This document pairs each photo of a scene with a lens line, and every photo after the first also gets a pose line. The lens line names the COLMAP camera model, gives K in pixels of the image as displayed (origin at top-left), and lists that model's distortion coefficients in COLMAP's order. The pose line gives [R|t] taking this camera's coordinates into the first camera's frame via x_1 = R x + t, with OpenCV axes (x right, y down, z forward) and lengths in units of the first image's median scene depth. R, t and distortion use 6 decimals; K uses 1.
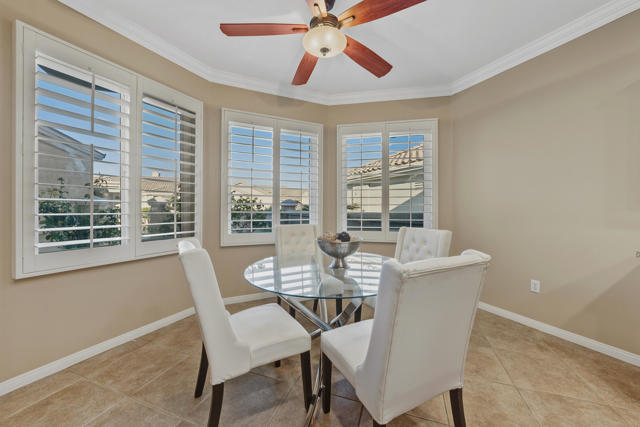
lens RADIAL K [[242.3, 0, 321.8], [0, 242.3, 208.0], [0, 0, 1]] dist [-0.000364, -0.000025]
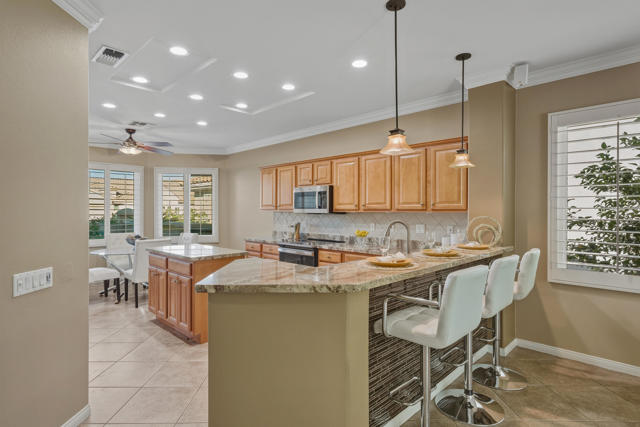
lens RADIAL K [[342.2, 0, 321.4], [0, 342.2, 211.1], [0, 0, 1]] dist [0.015956, -0.000055]
pose [[0.938344, -0.002856, 0.345692, 0.331855], [0.001882, 0.999993, 0.003153, -0.076519], [-0.345698, -0.002308, 0.938343, -1.515559]]
